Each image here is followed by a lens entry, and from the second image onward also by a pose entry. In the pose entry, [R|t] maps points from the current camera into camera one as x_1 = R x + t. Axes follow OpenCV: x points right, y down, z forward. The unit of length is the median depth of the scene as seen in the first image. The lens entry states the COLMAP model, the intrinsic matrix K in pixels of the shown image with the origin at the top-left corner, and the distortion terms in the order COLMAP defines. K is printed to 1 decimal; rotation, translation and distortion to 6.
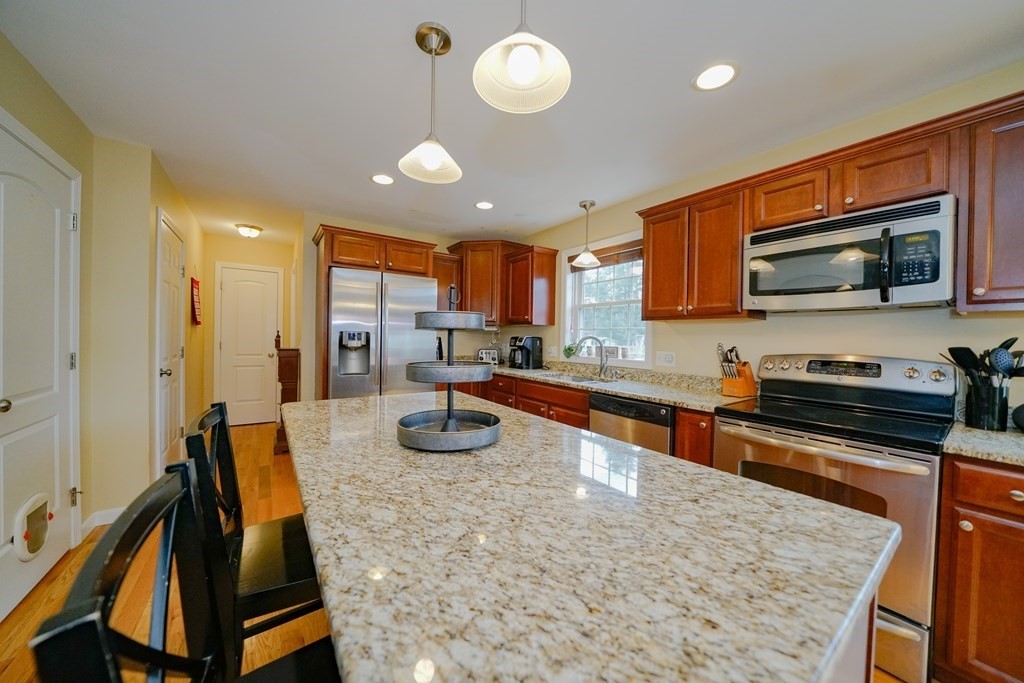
lens RADIAL K [[352.5, 0, 508.5], [0, 352.5, 341.8], [0, 0, 1]] dist [-0.025006, 0.002120]
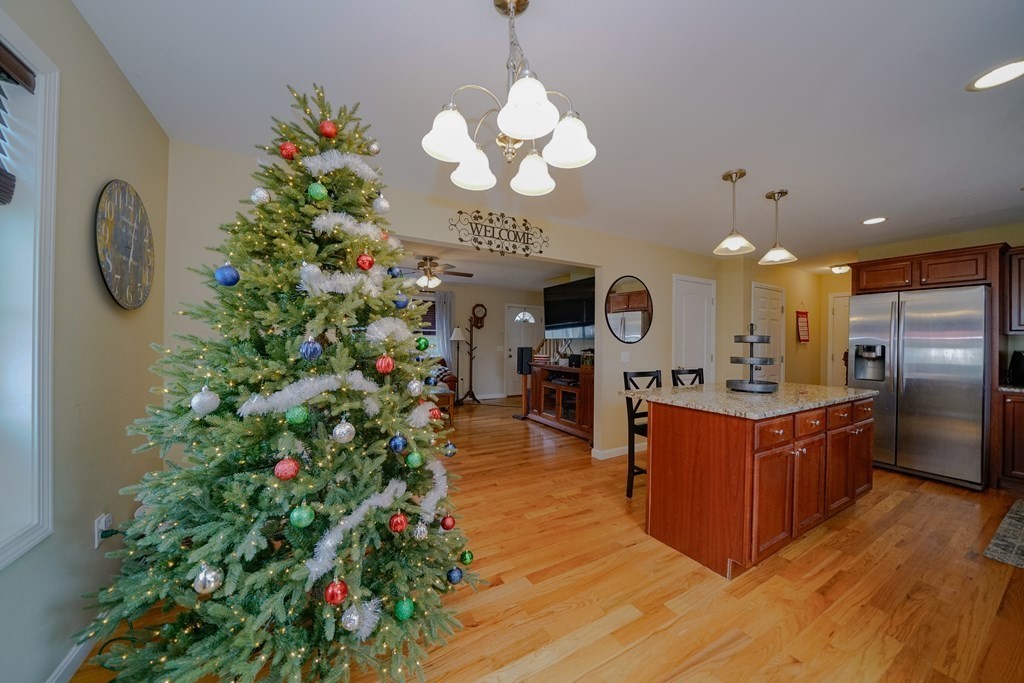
lens RADIAL K [[352.5, 0, 508.5], [0, 352.5, 341.8], [0, 0, 1]] dist [-0.025006, 0.002120]
pose [[-0.095768, -0.020808, -0.995186, 0.888399], [-0.028449, 0.999430, -0.018159, 0.018028], [0.994997, 0.026573, -0.096305, -0.141817]]
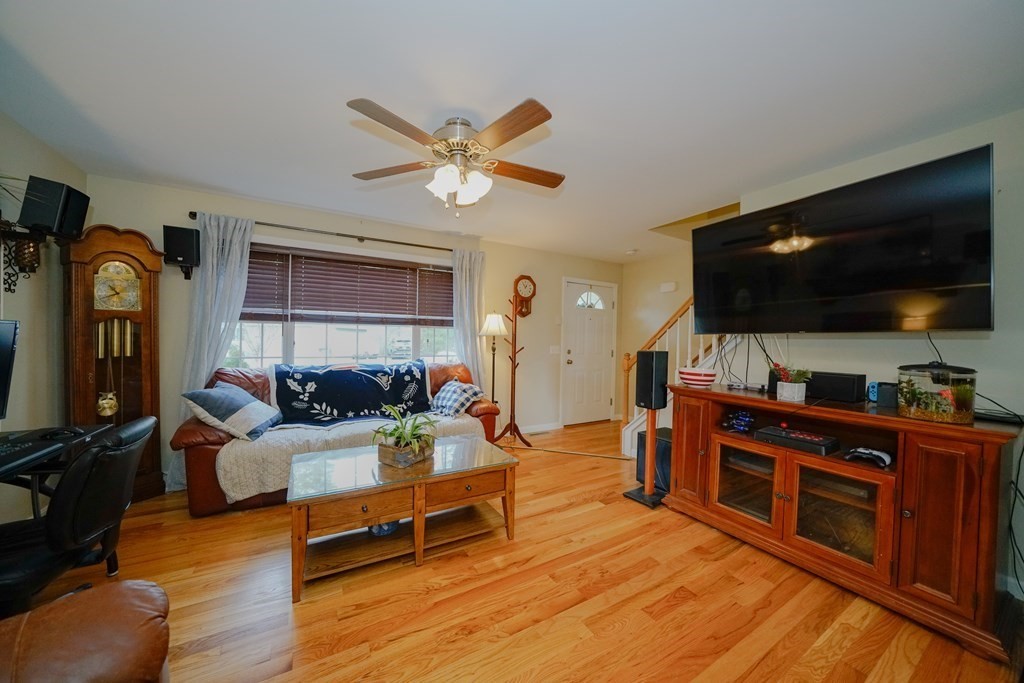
lens RADIAL K [[352.5, 0, 508.5], [0, 352.5, 341.8], [0, 0, 1]] dist [-0.025006, 0.002120]
pose [[-0.080820, -0.008754, -0.996690, -0.126535], [-0.035473, 0.999353, -0.005900, 0.002484], [0.996097, 0.034879, -0.081078, -0.549936]]
